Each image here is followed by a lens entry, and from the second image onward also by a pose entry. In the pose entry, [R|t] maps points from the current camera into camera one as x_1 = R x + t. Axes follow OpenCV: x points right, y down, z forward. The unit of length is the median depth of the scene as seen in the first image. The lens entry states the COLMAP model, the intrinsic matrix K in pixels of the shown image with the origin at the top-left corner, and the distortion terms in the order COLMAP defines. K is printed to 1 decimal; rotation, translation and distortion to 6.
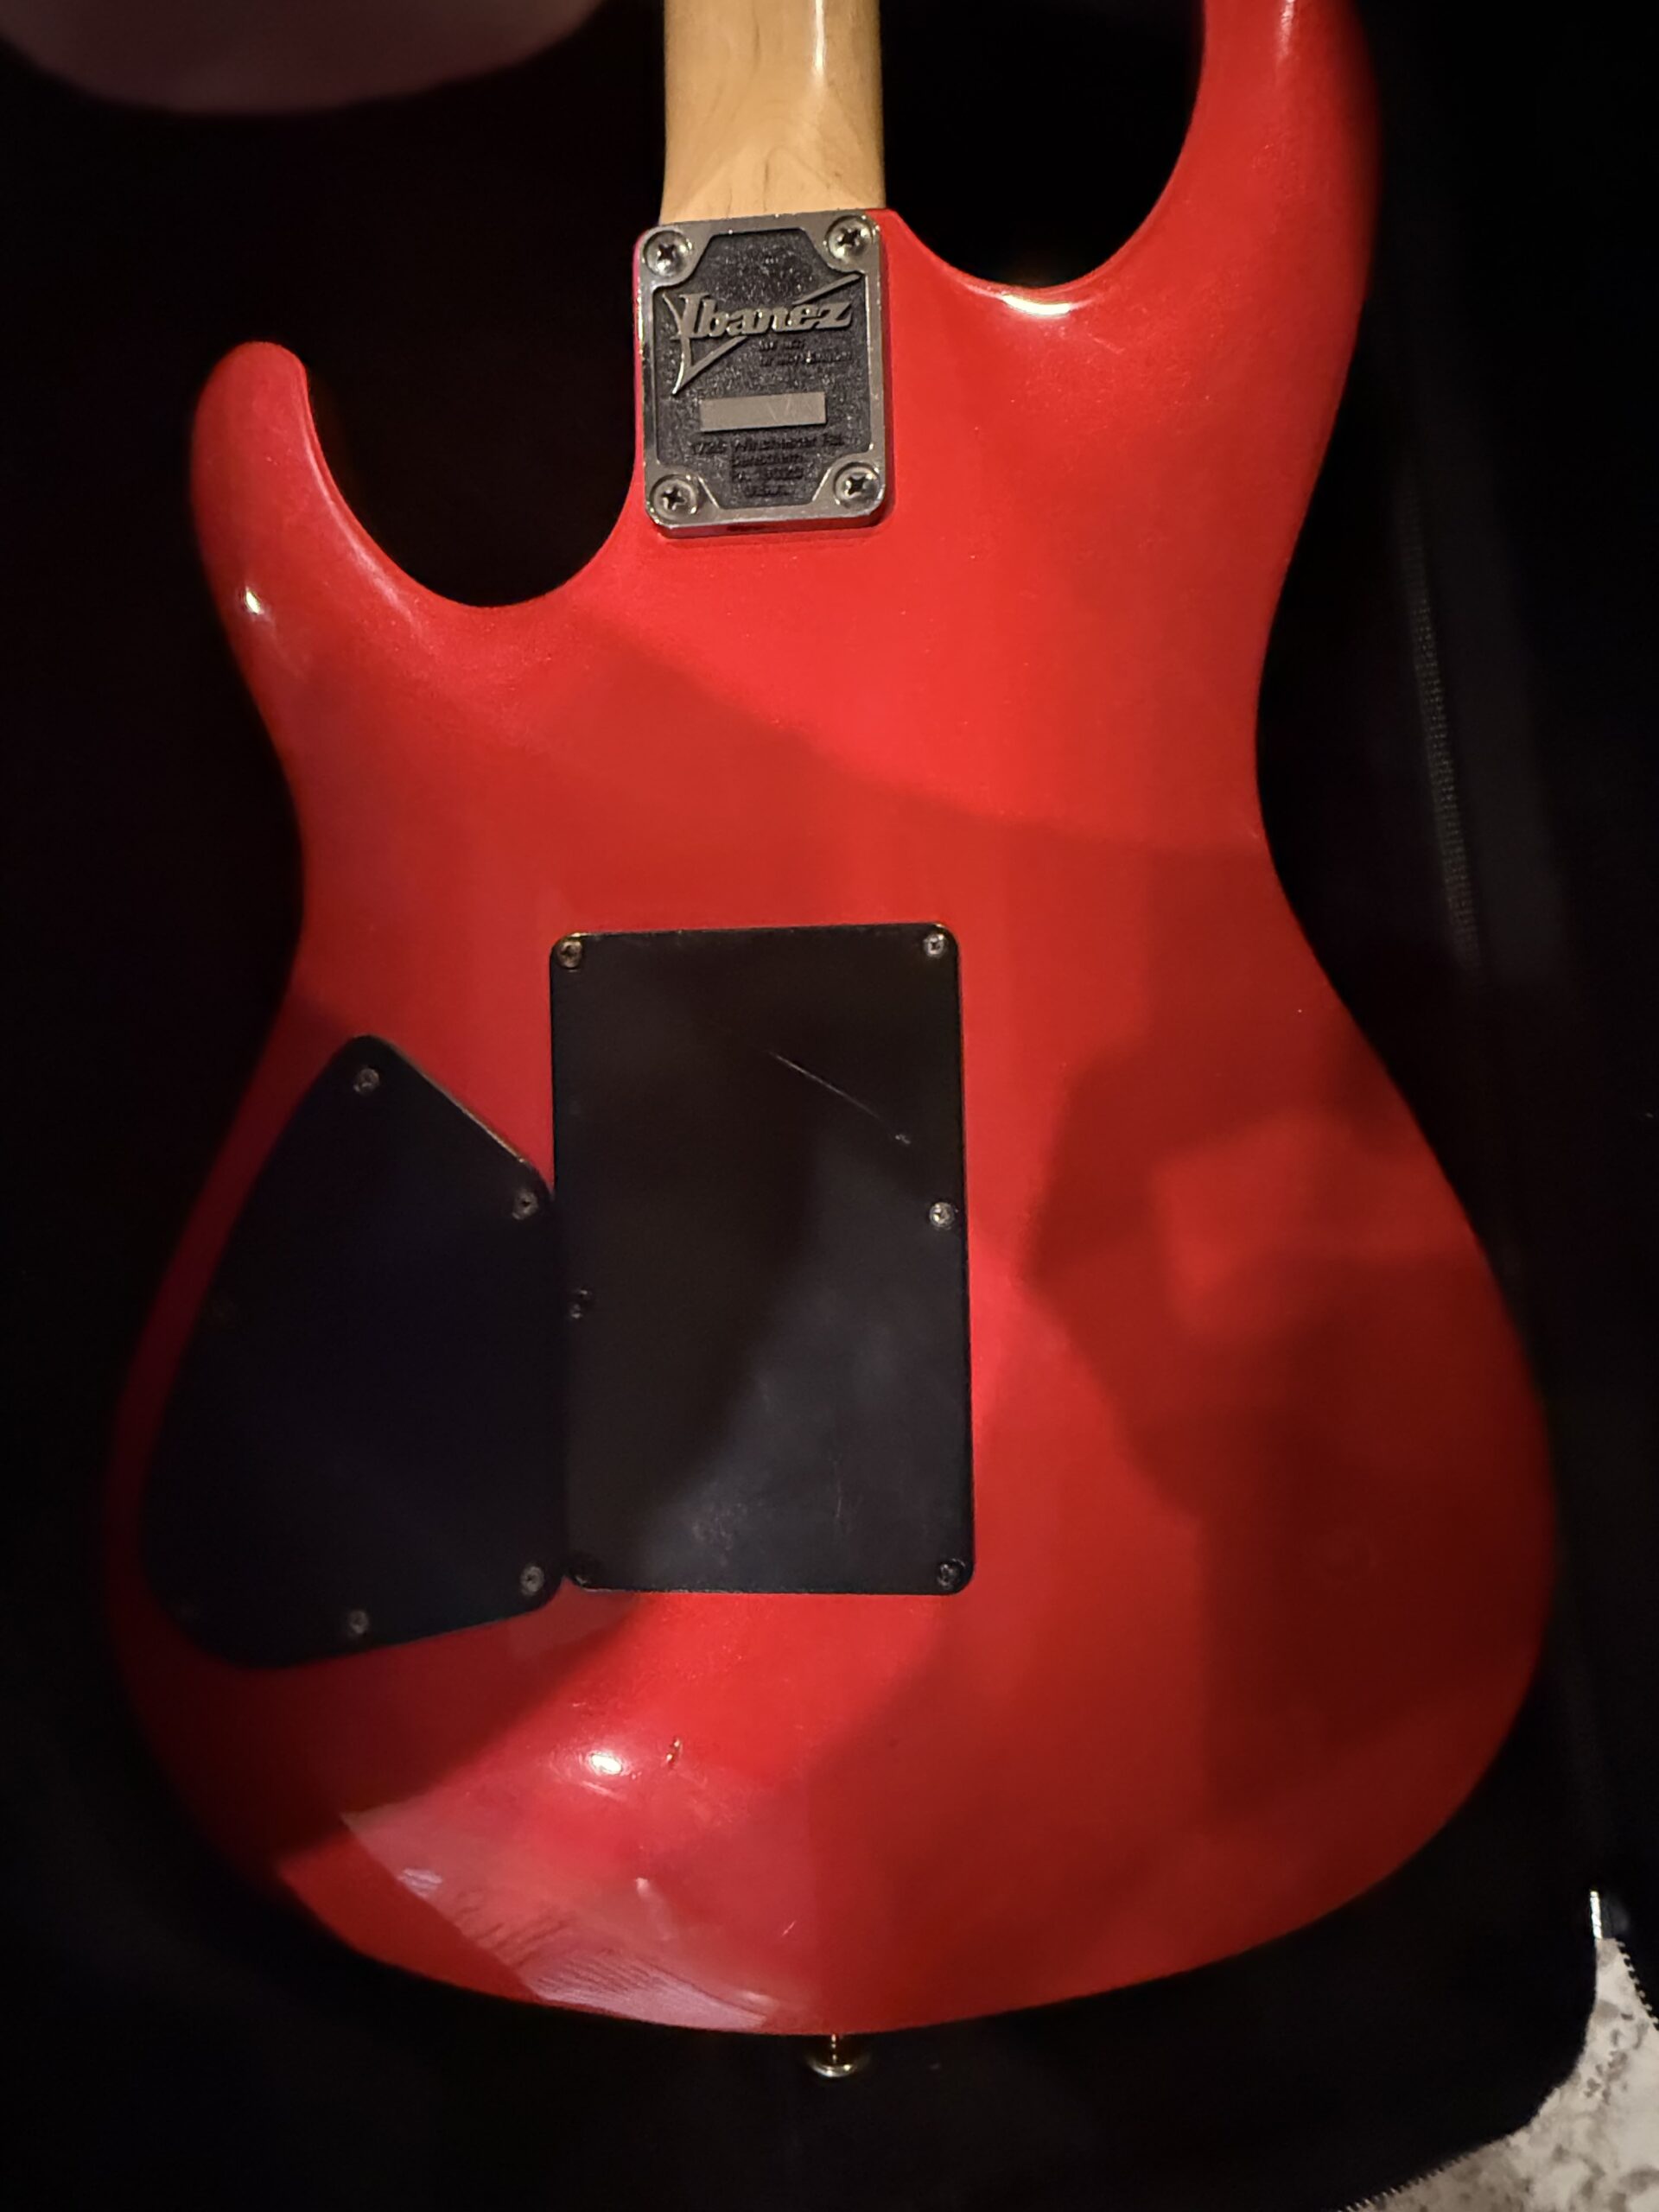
lens RADIAL K [[1144.4, 0, 829.5], [0, 1144.4, 1106.0], [0, 0, 1]] dist [-0.000974, -0.000403]
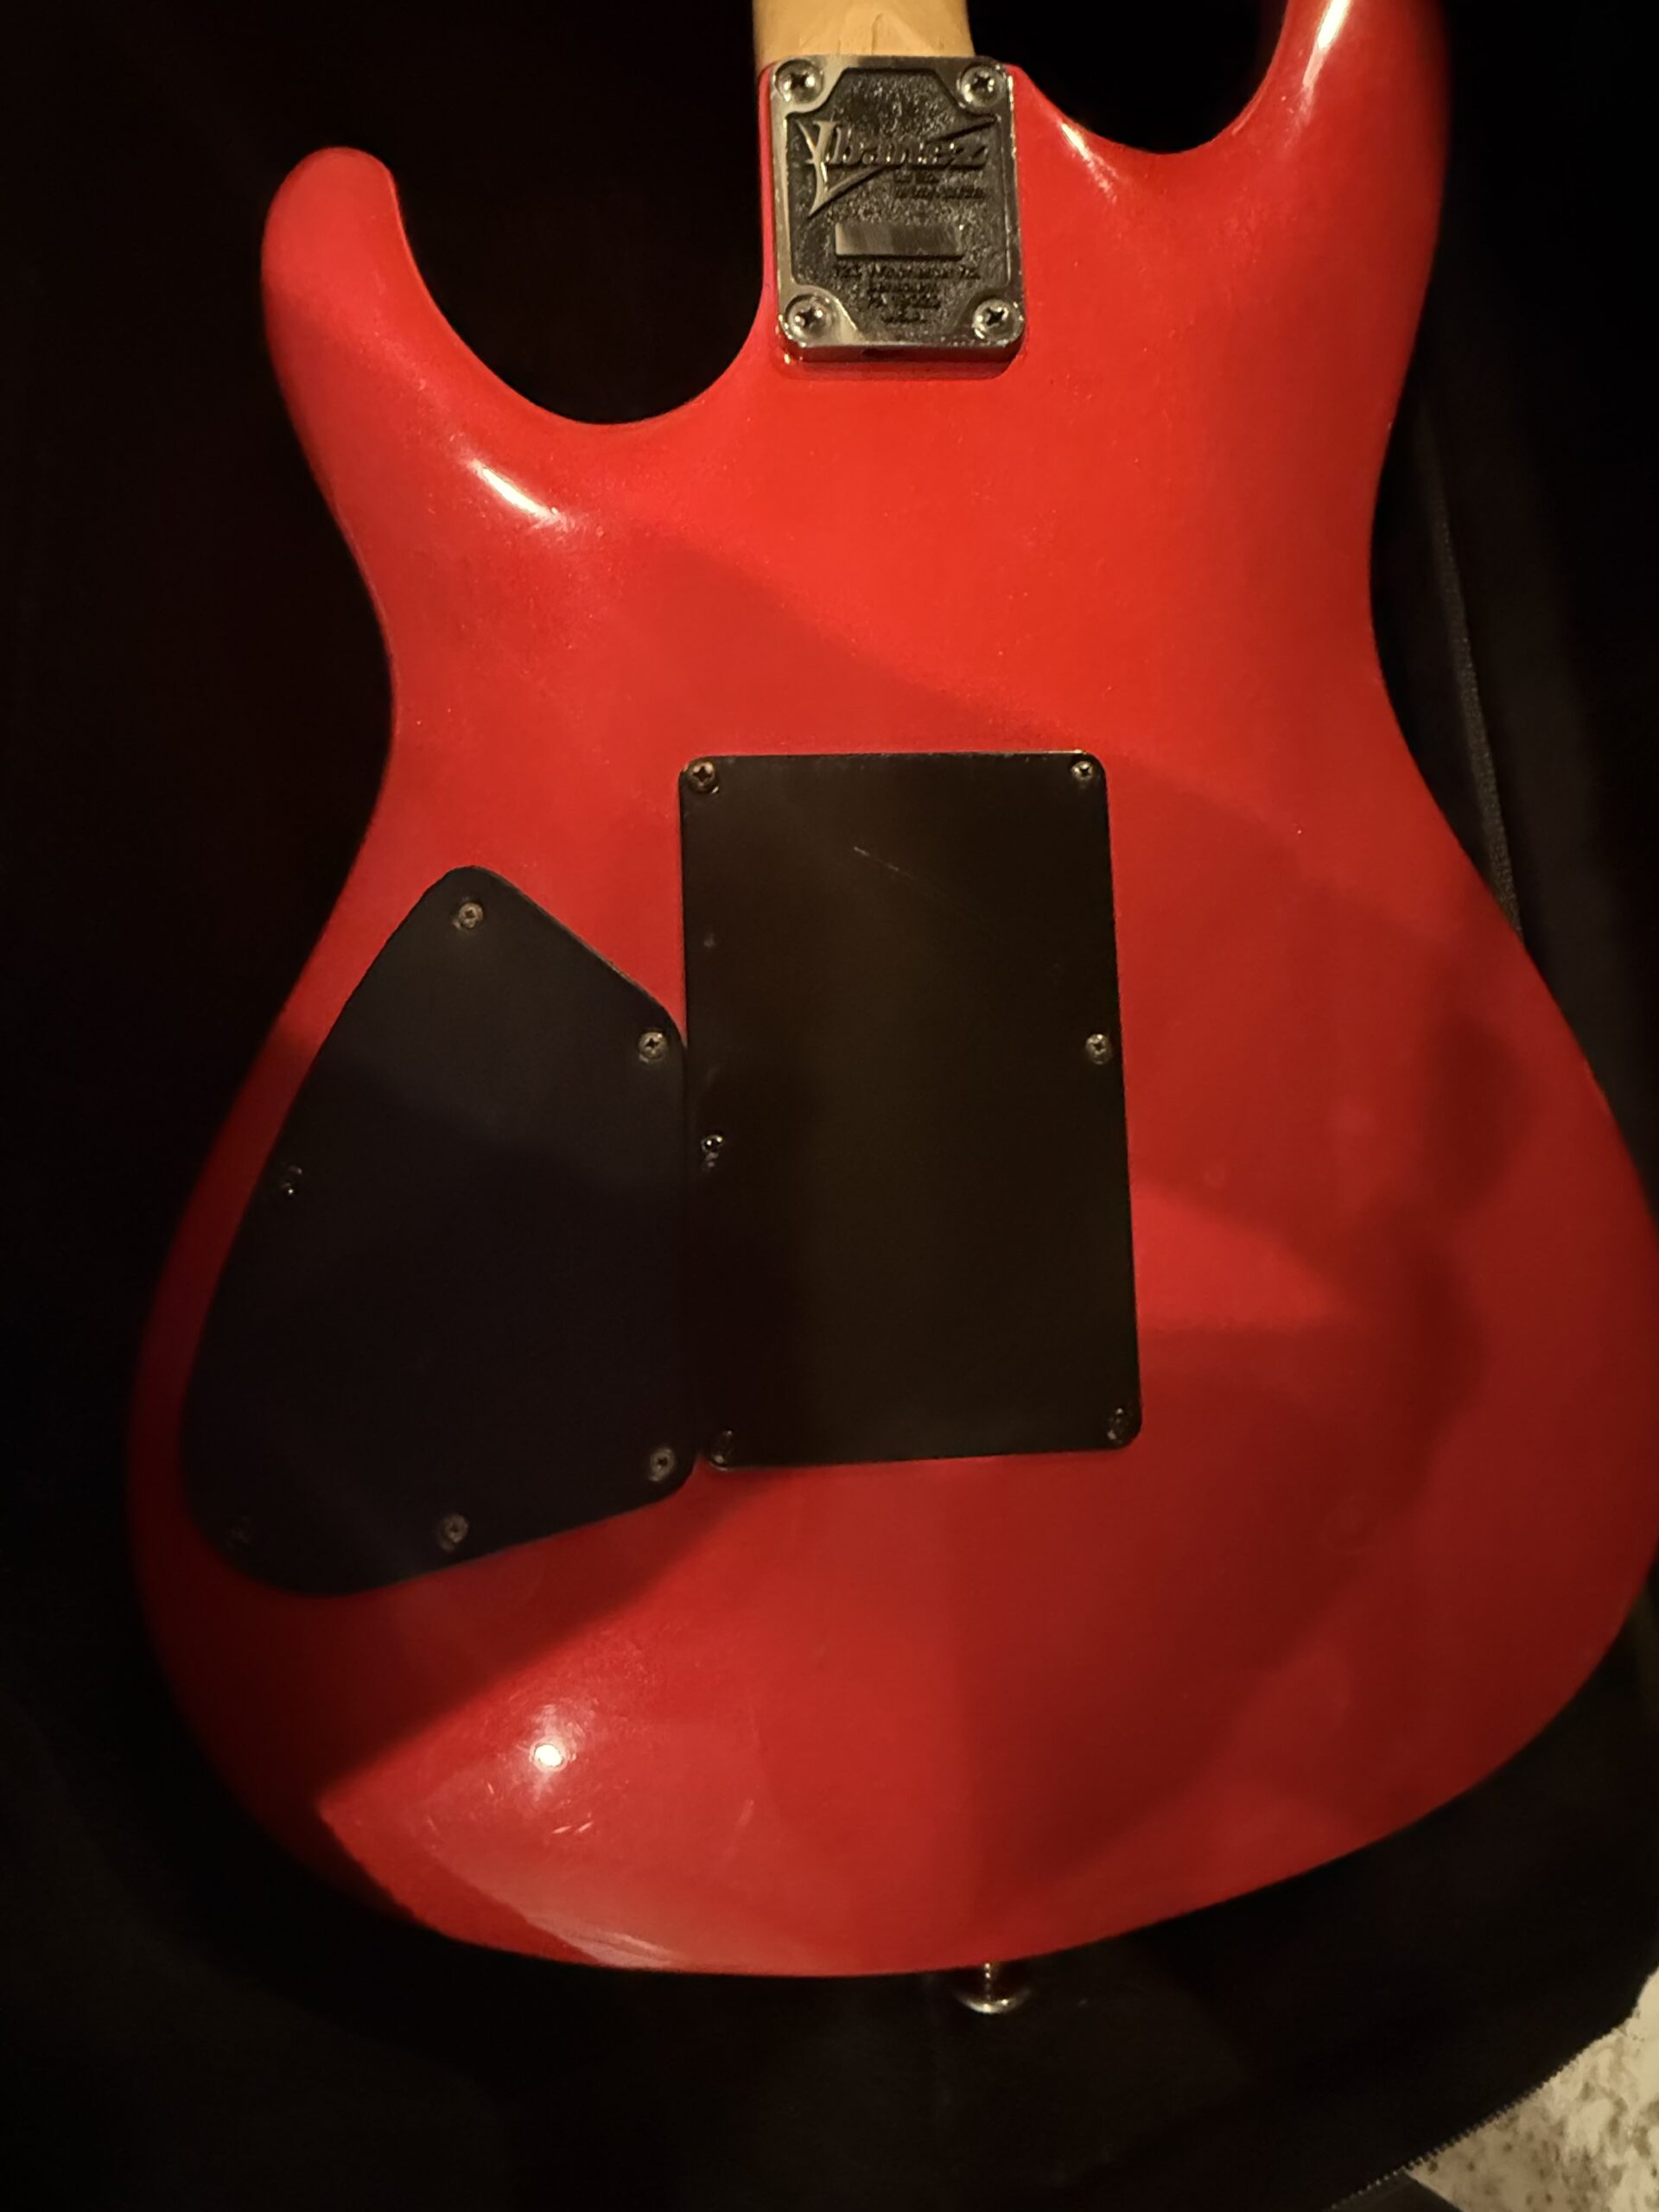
lens RADIAL K [[1154.4, 0, 829.5], [0, 1154.4, 1106.0], [0, 0, 1]] dist [-0.001232, -0.000236]
pose [[0.990192, -0.012859, 0.139121, -0.257585], [0.022458, 0.997456, -0.067653, 0.202534], [-0.137898, 0.070114, 0.987962, 0.067240]]
